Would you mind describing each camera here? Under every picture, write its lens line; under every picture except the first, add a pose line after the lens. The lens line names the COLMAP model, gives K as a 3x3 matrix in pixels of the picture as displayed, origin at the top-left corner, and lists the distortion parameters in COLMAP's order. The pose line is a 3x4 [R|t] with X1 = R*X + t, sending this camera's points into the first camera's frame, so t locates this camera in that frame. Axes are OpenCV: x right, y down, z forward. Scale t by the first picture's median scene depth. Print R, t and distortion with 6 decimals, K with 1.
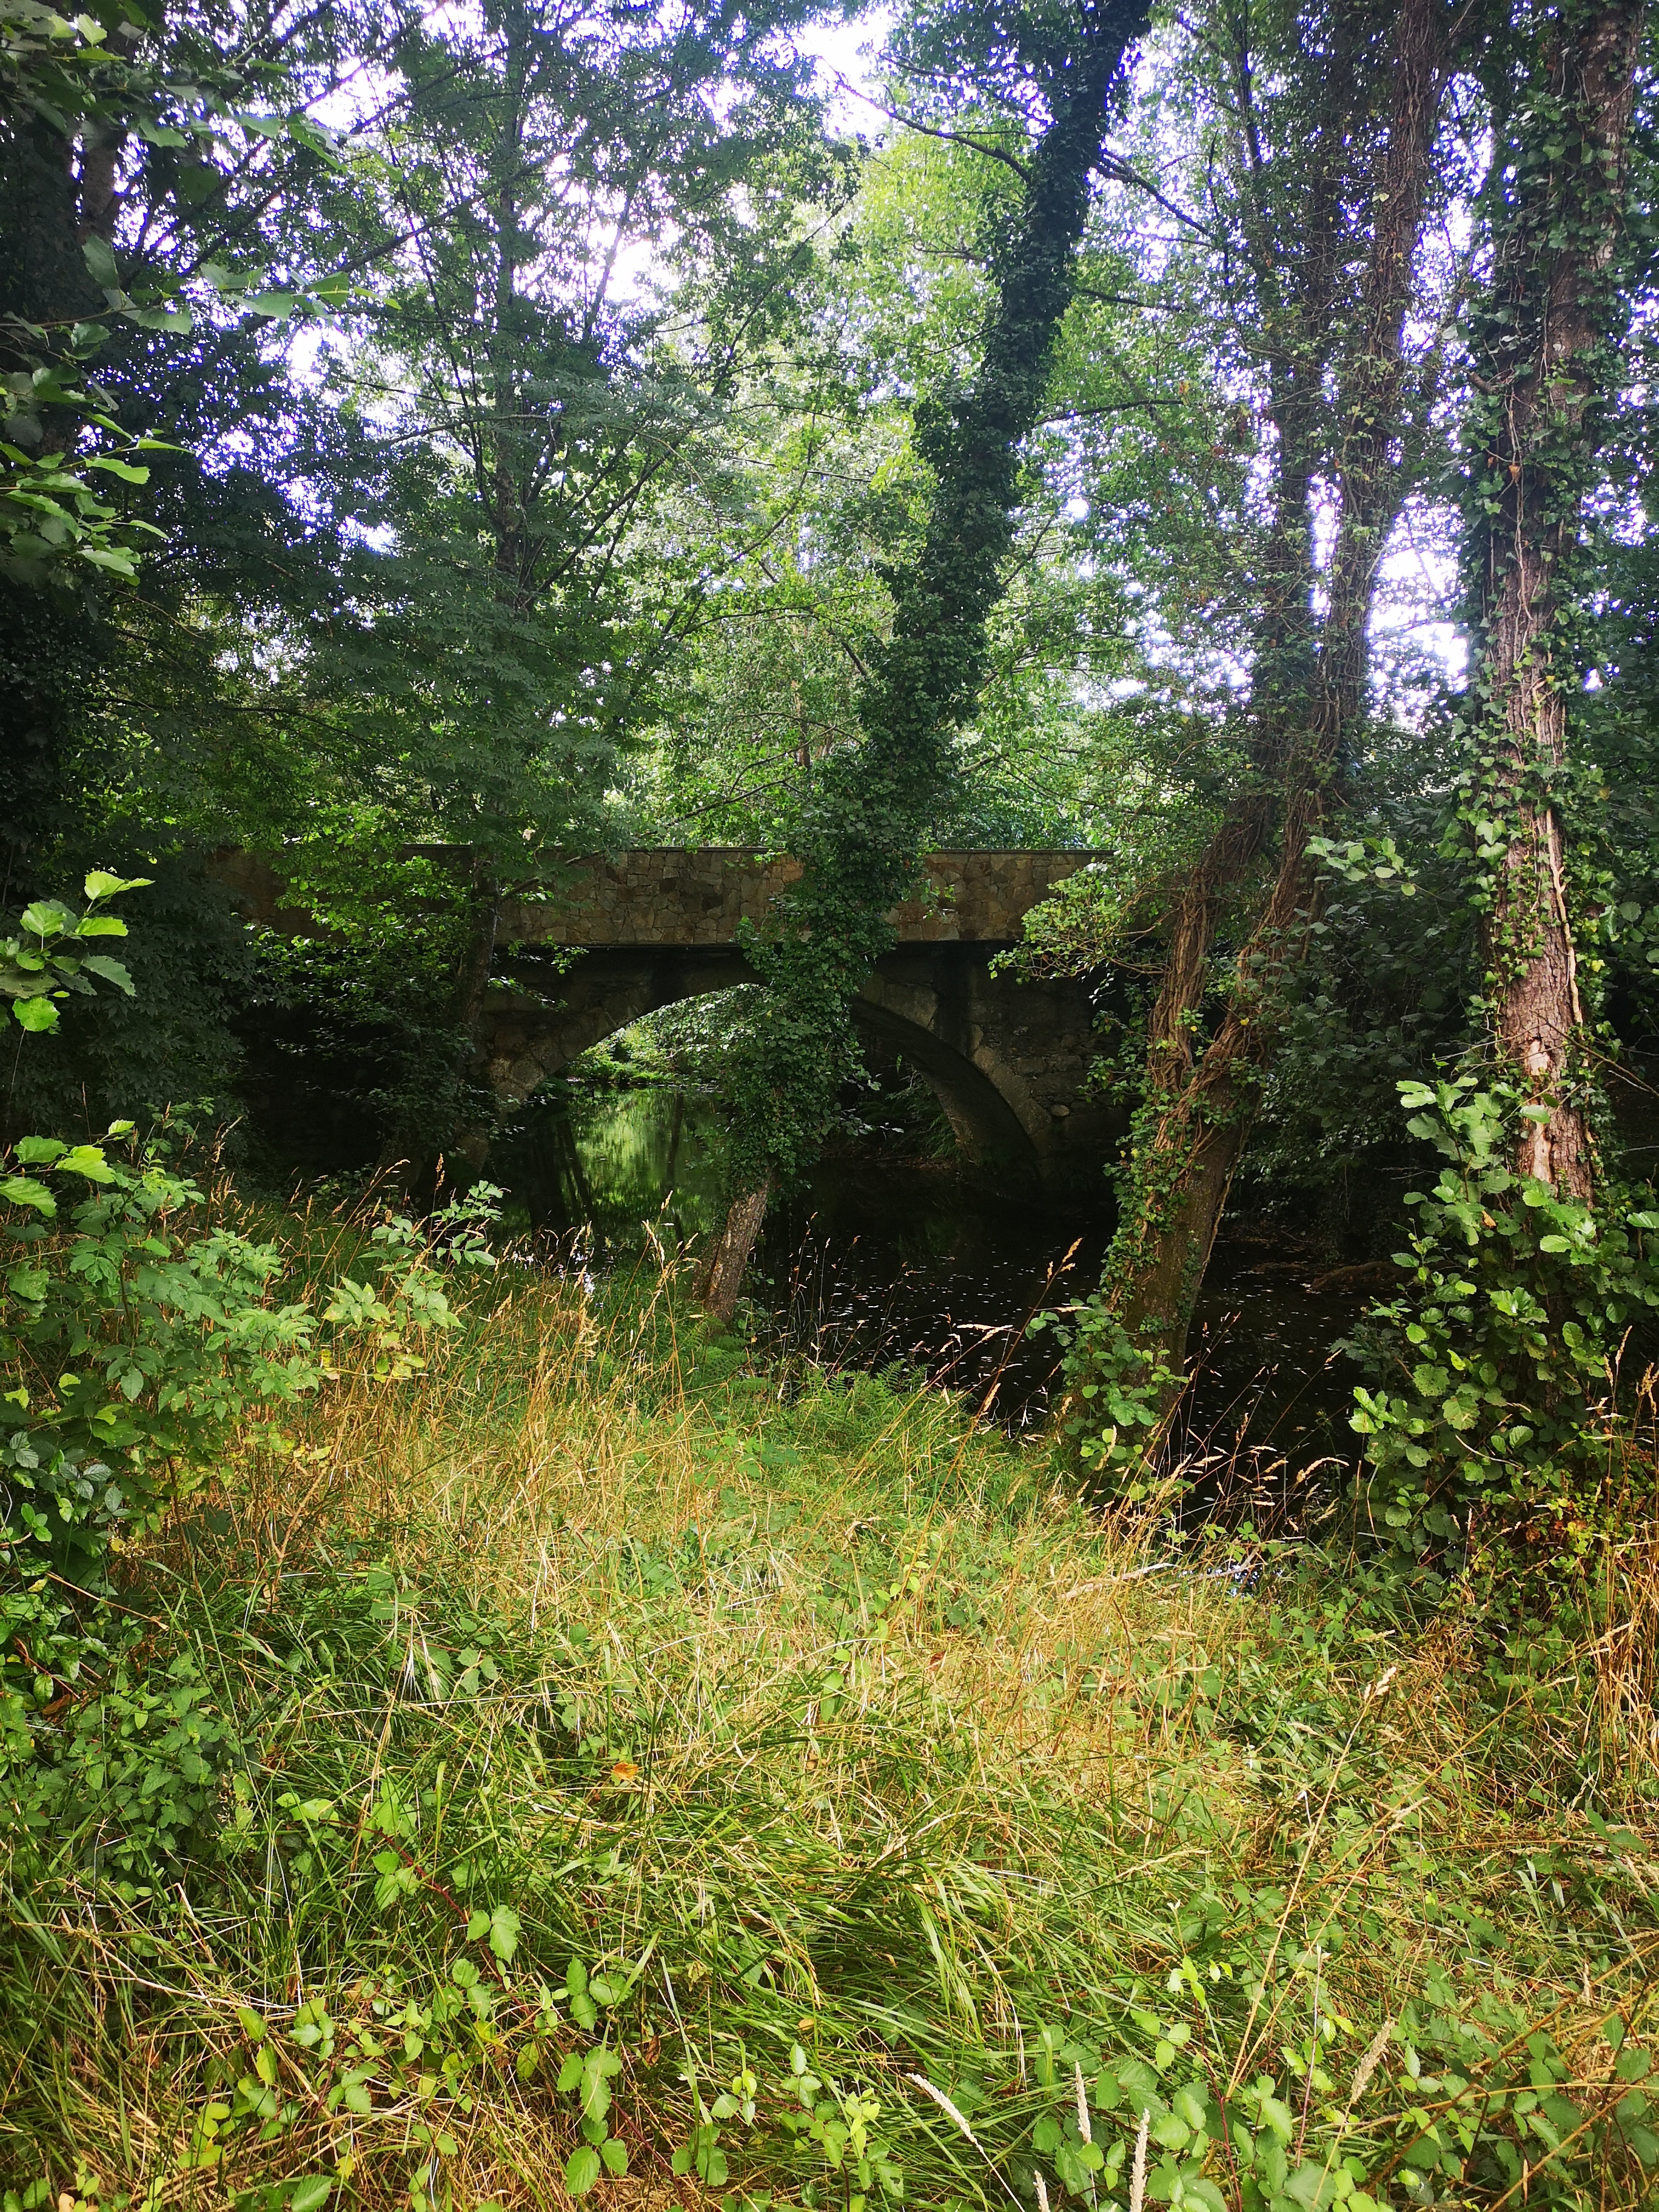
lens RADIAL K [[1714.6, 0, 825.9], [0, 1714.6, 1114.5], [0, 0, 1]] dist [0.042411, 0.000303]
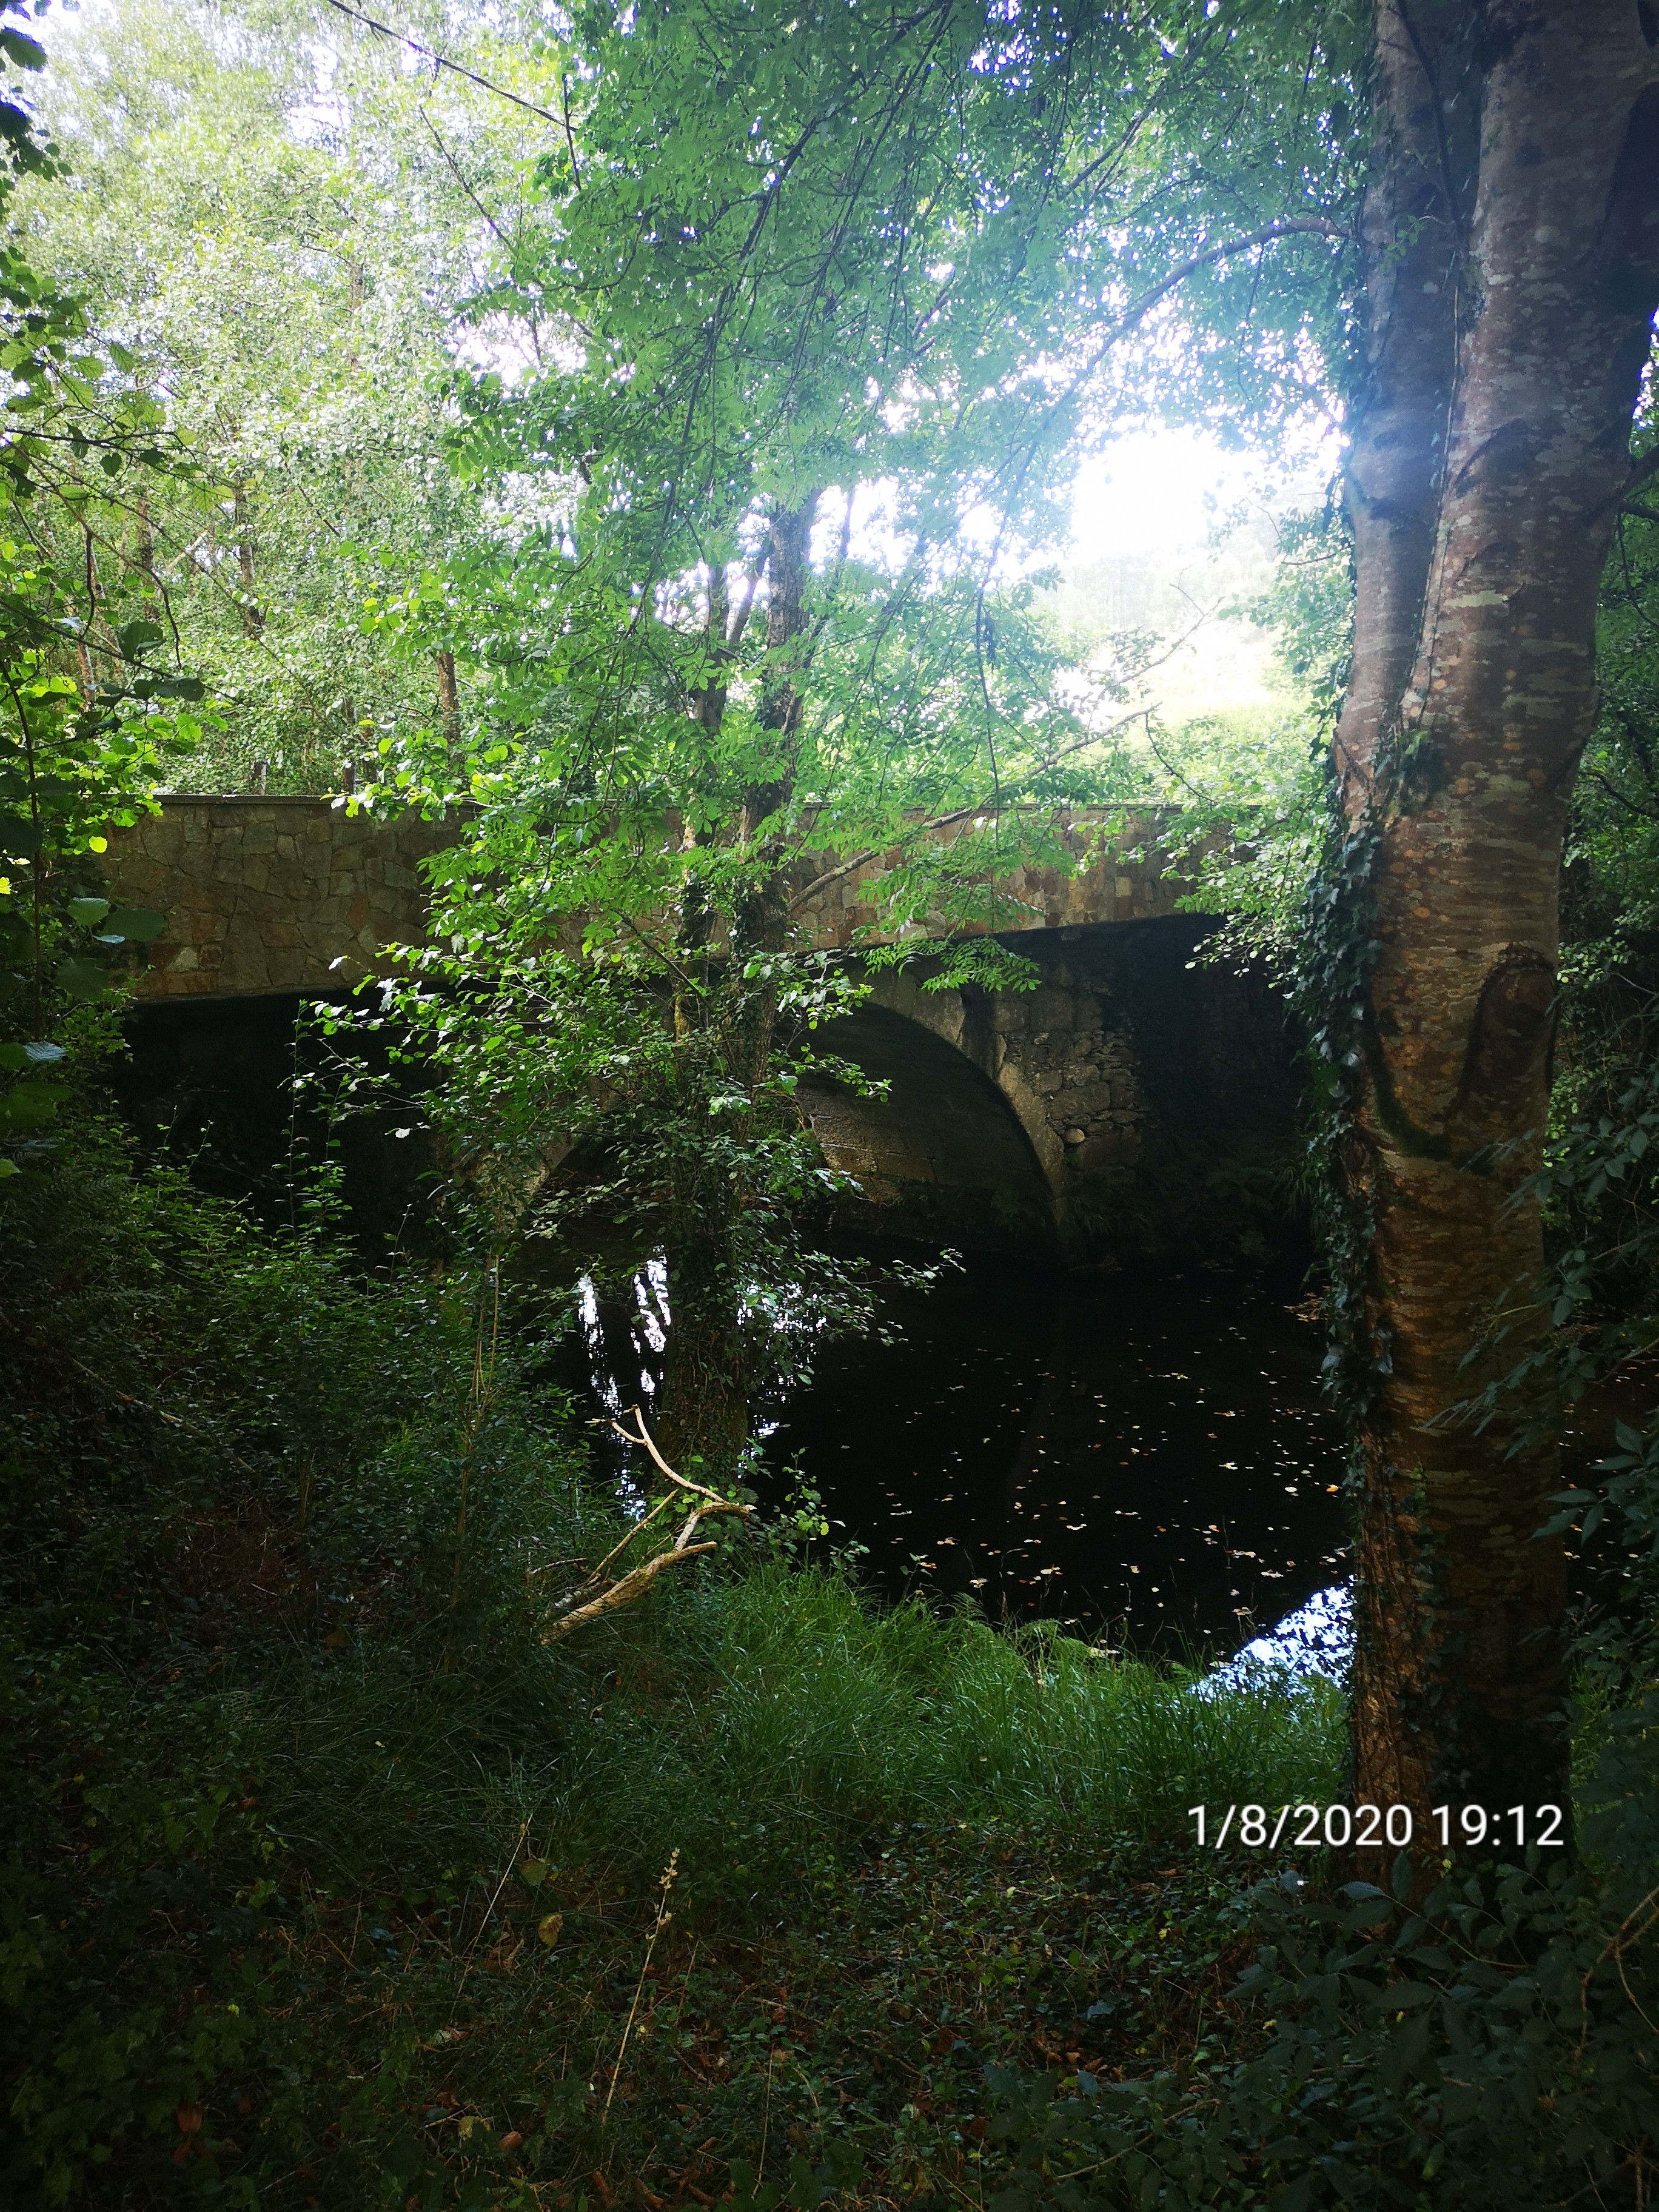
lens RADIAL K [[1714.6, 0, 822.5], [0, 1714.6, 1112.1], [0, 0, 1]] dist [0.042411, 0.000303]
pose [[0.856423, -0.088121, 0.508698, -0.360661], [0.059994, 0.995637, 0.071468, -0.076197], [-0.512776, -0.030688, 0.857974, 0.385955]]
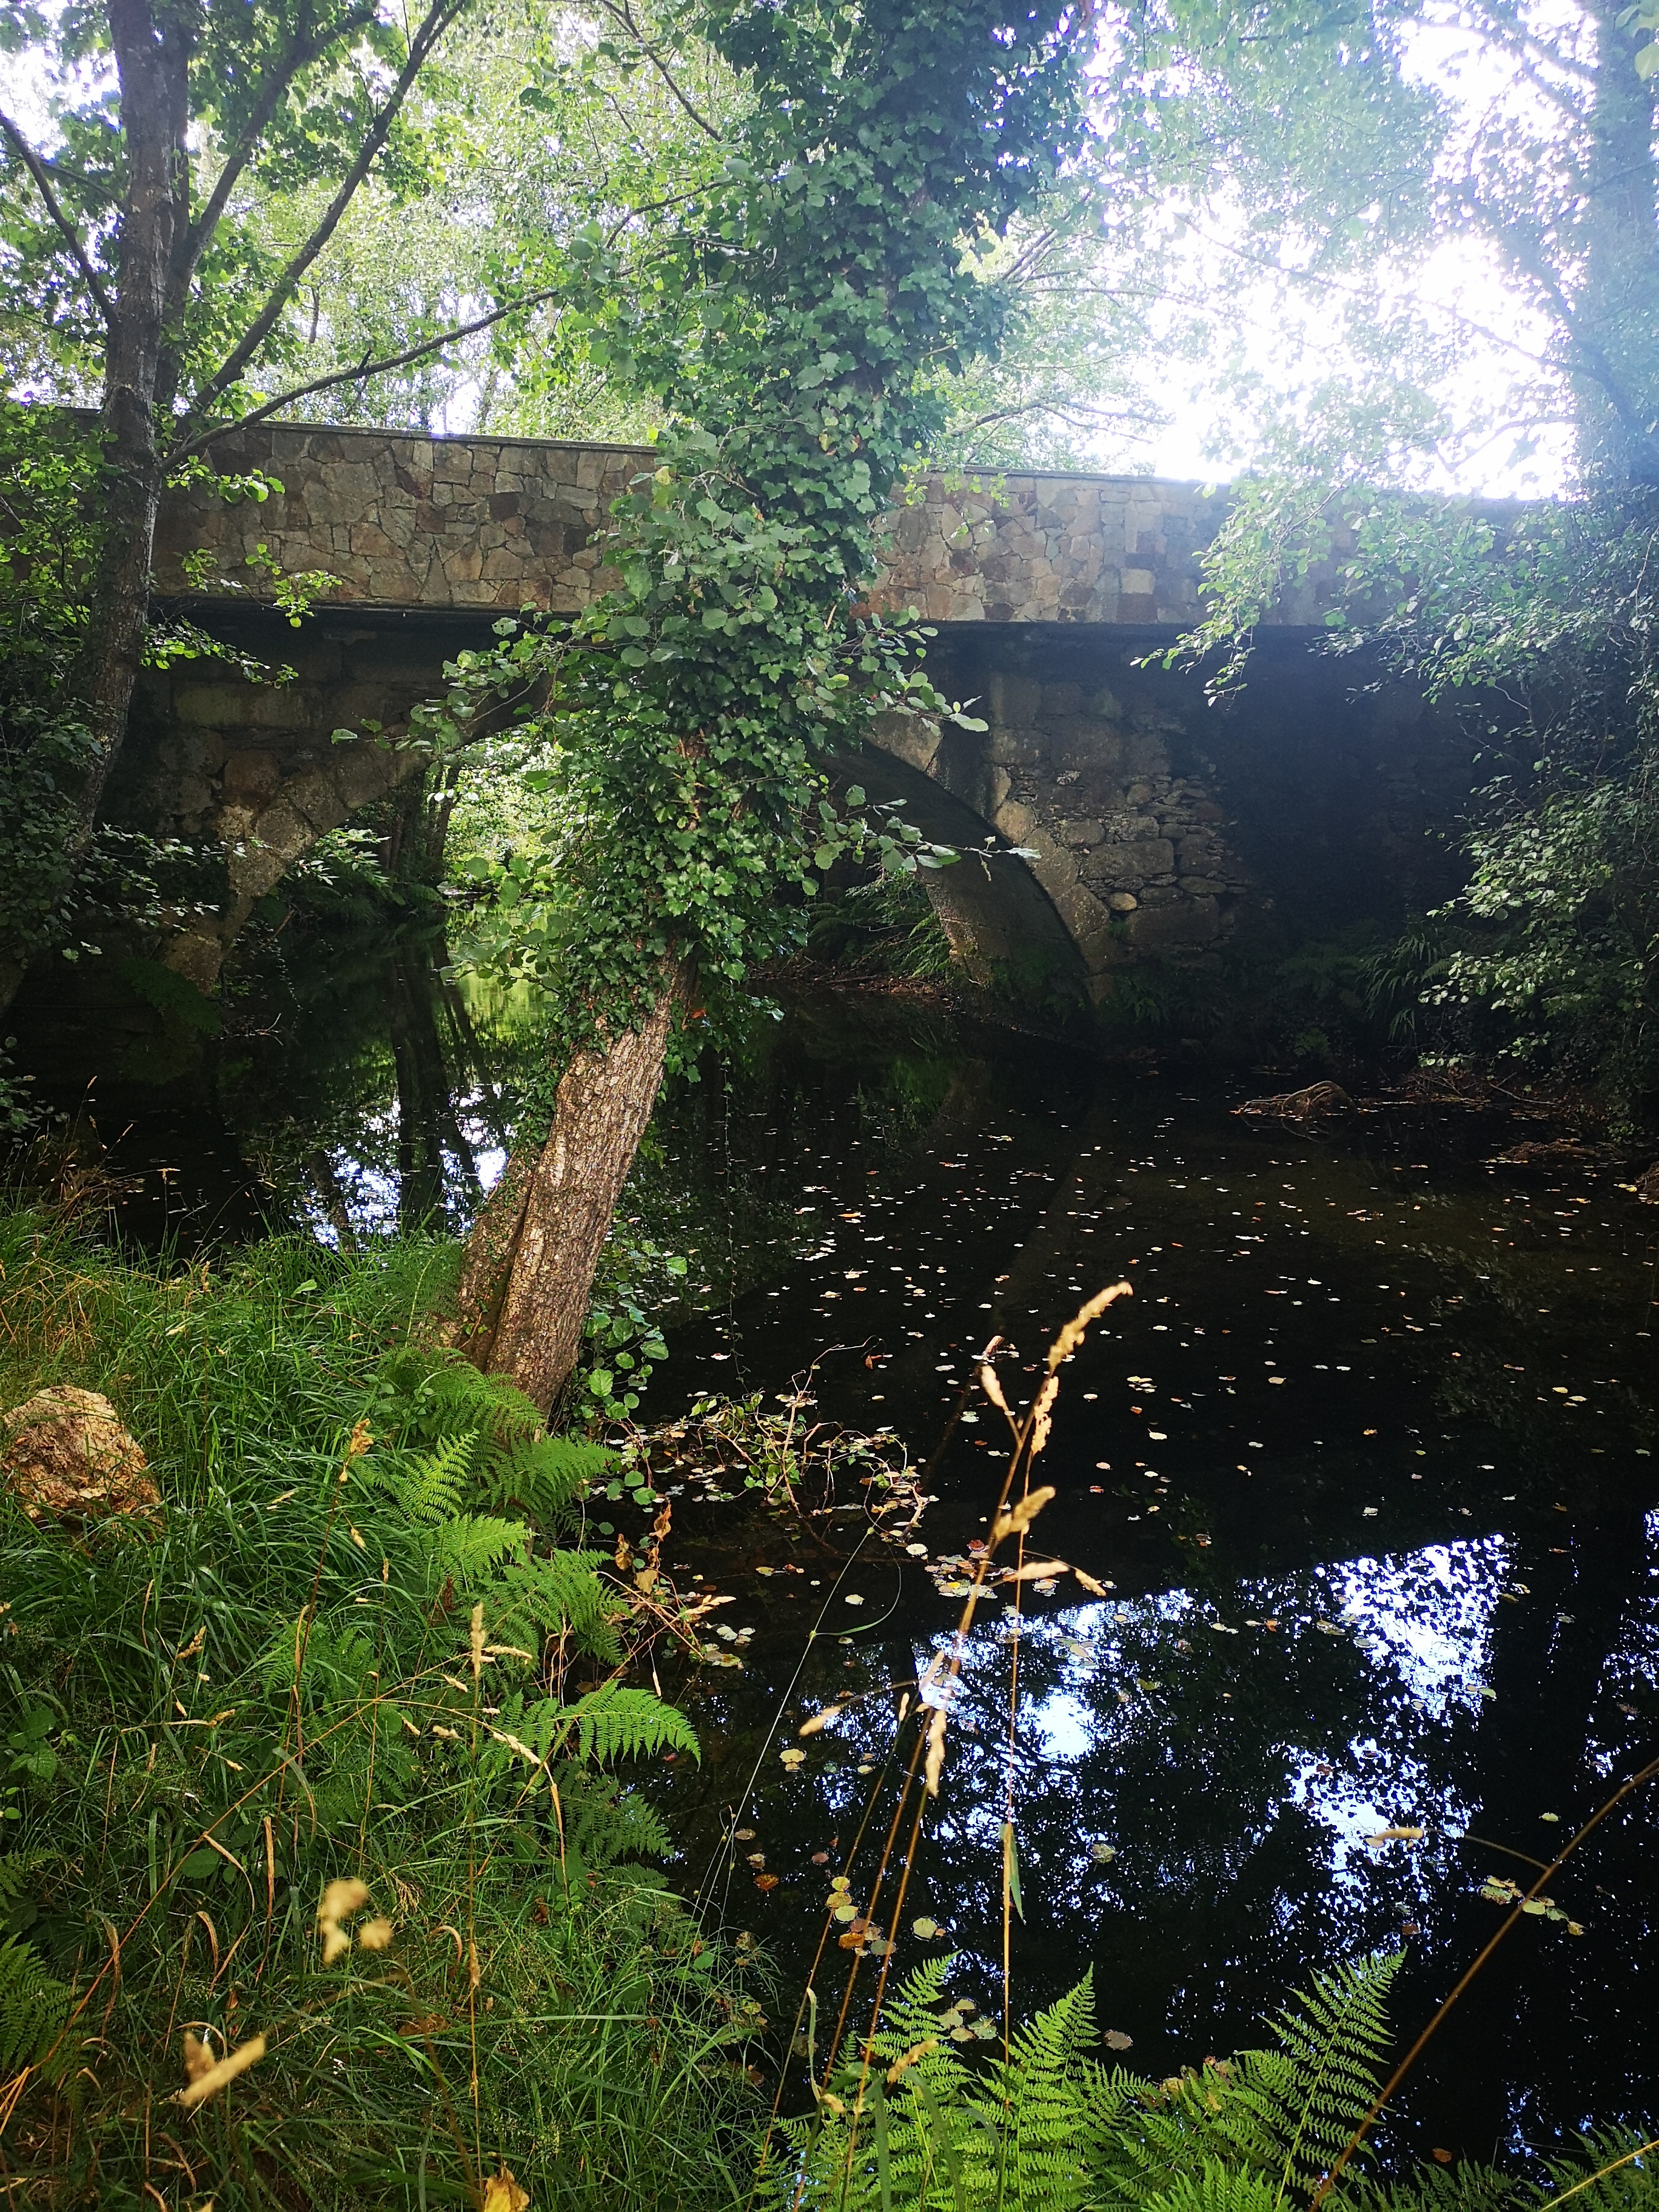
lens RADIAL K [[1714.6, 0, 823.4], [0, 1714.6, 1108.9], [0, 0, 1]] dist [0.042411, 0.000303]
pose [[0.998934, -0.003387, 0.046029, -0.009344], [-0.000968, 0.995546, 0.094276, 0.014782], [-0.046143, -0.094220, 0.994481, 0.340332]]
